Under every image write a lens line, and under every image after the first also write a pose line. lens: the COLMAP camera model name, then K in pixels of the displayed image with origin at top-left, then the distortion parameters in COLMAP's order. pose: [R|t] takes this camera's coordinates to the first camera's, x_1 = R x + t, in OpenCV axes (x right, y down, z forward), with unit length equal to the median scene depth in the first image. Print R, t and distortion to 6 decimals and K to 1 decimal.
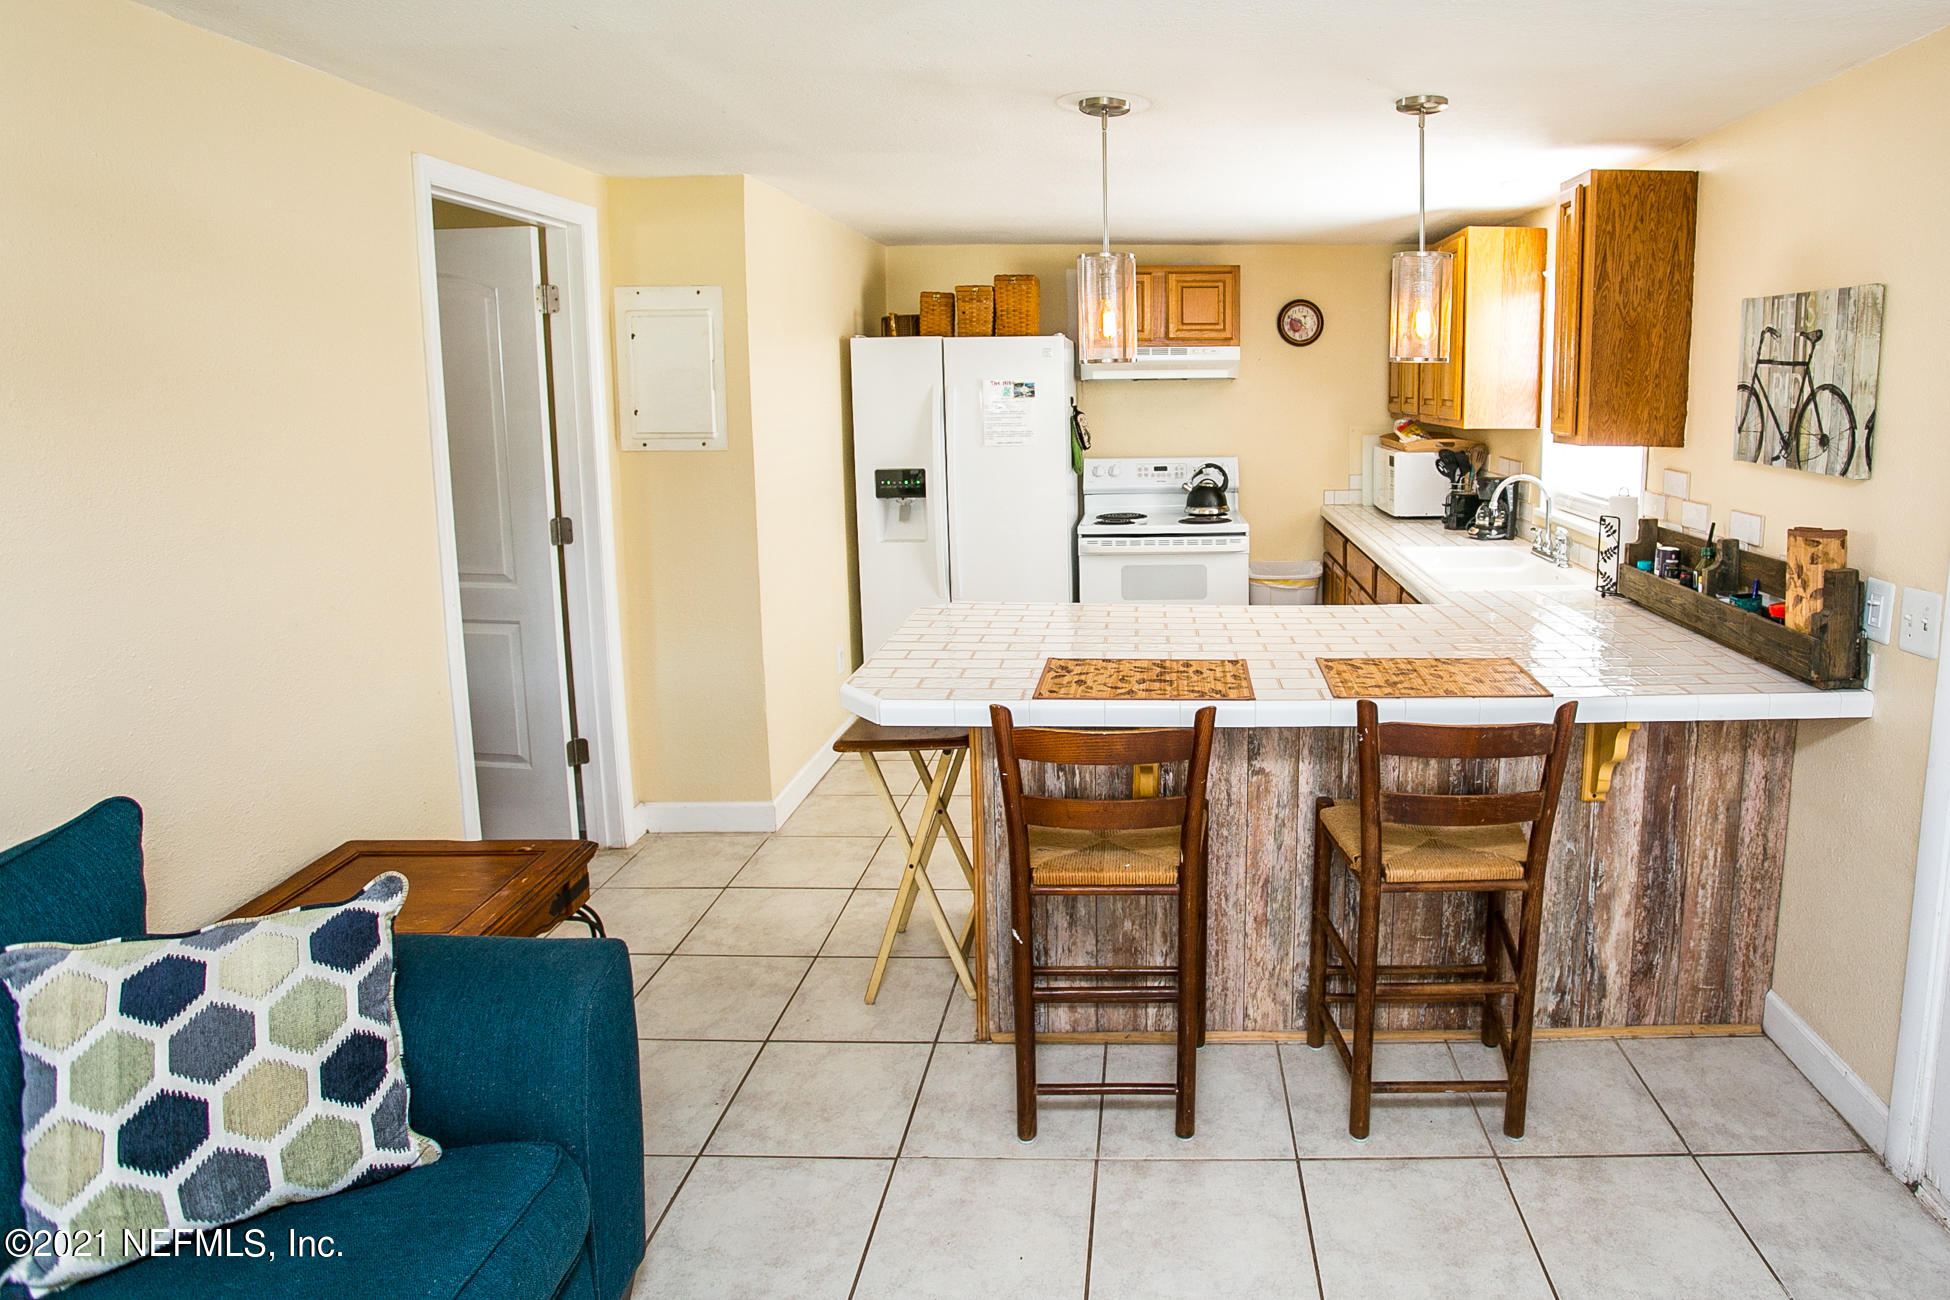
lens RADIAL K [[1170.1, 0, 977.3], [0, 1170.1, 568.1], [0, 0, 1]] dist [-0.066906, 0.037597]
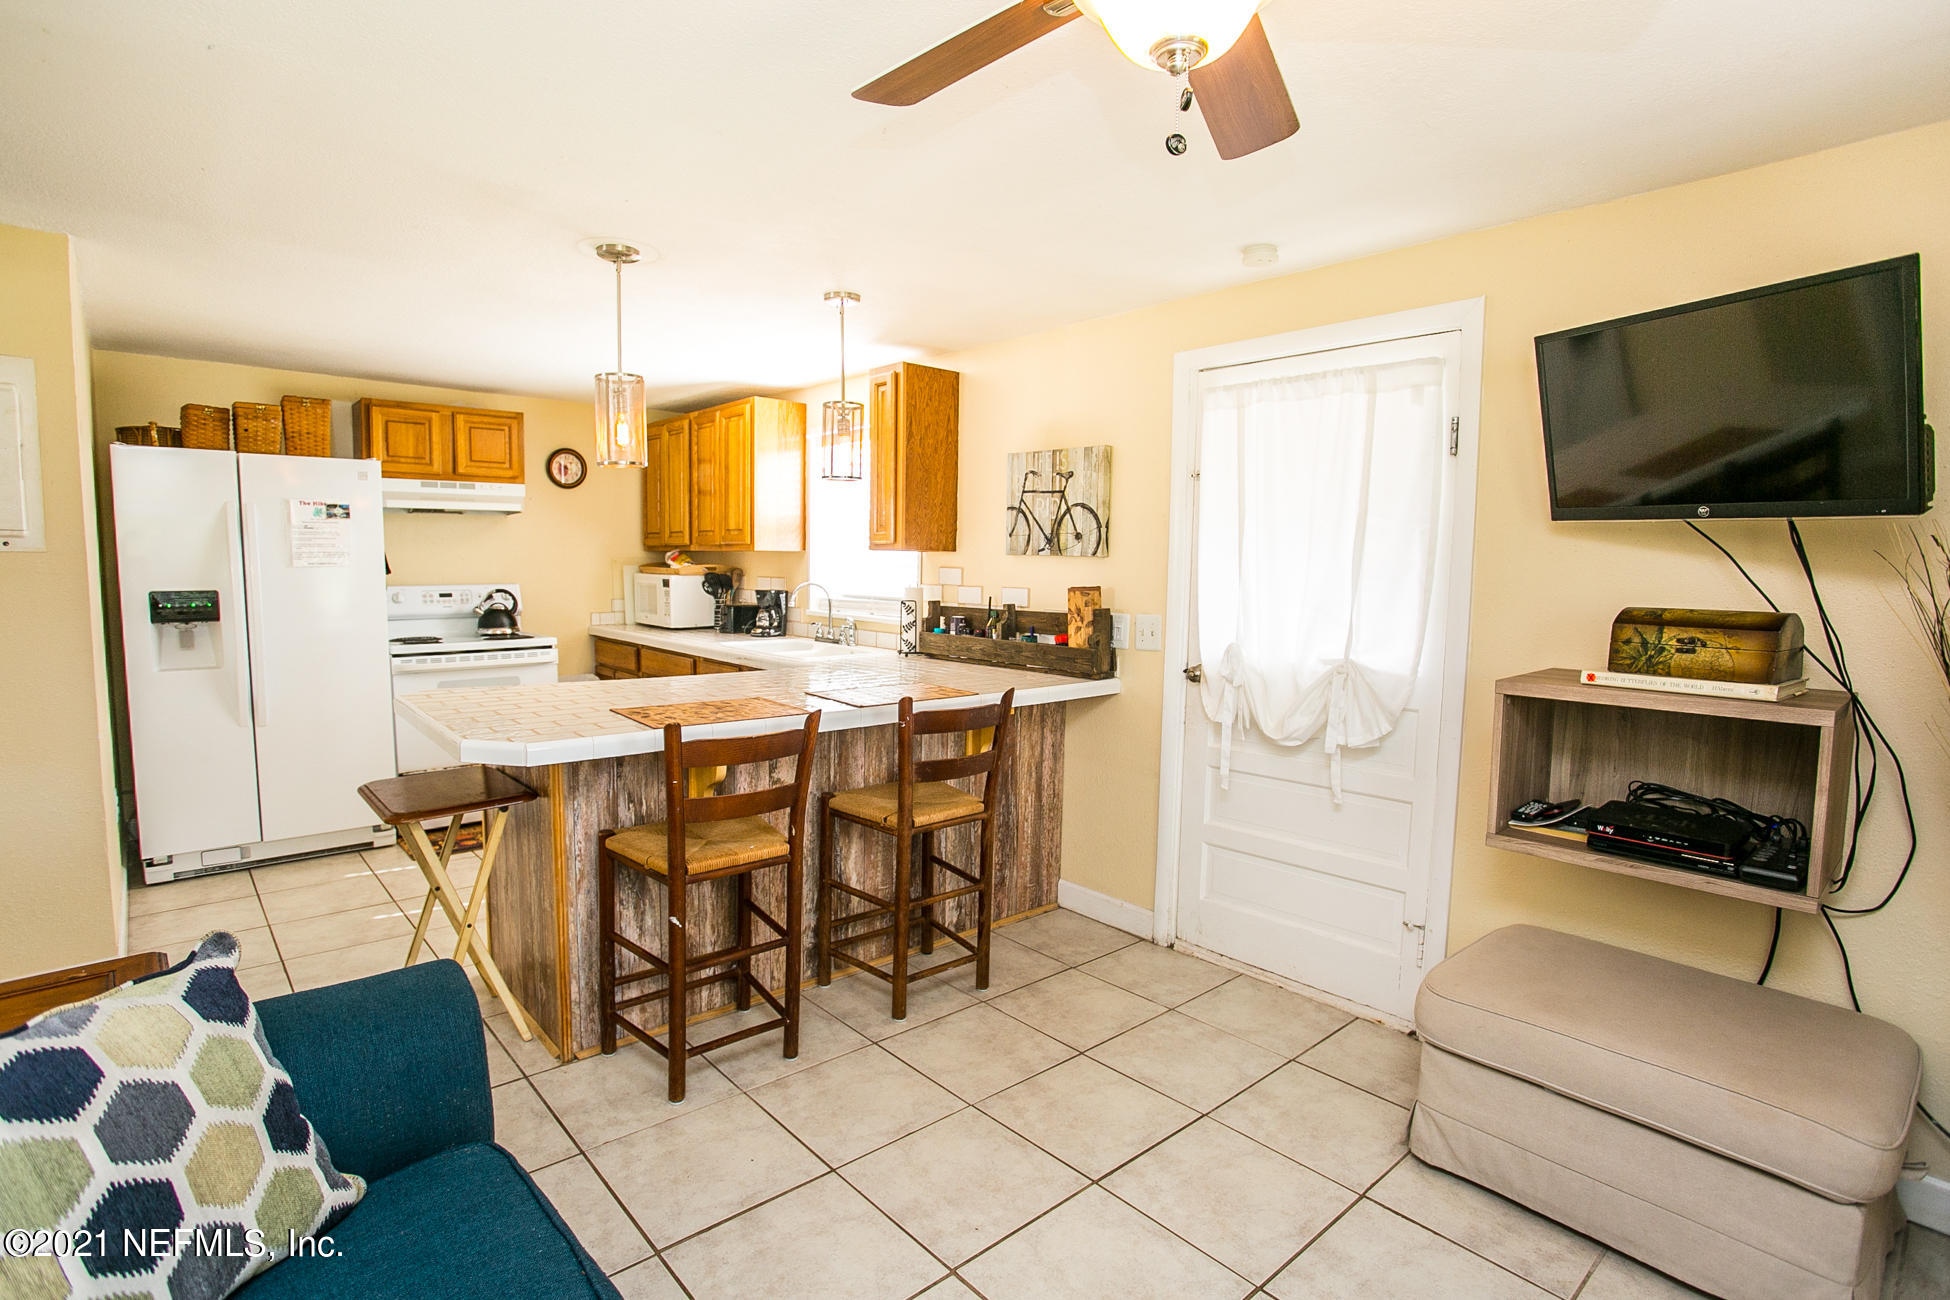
lens RADIAL K [[983.2, 0, 975.0], [0, 983.2, 650.0], [0, 0, 1]] dist [0.000424, 0.000689]
pose [[0.753828, -0.051425, 0.655057, -0.289364], [0.077291, 0.996951, -0.010681, 0.051697], [-0.652510, 0.058681, 0.755504, 0.005281]]
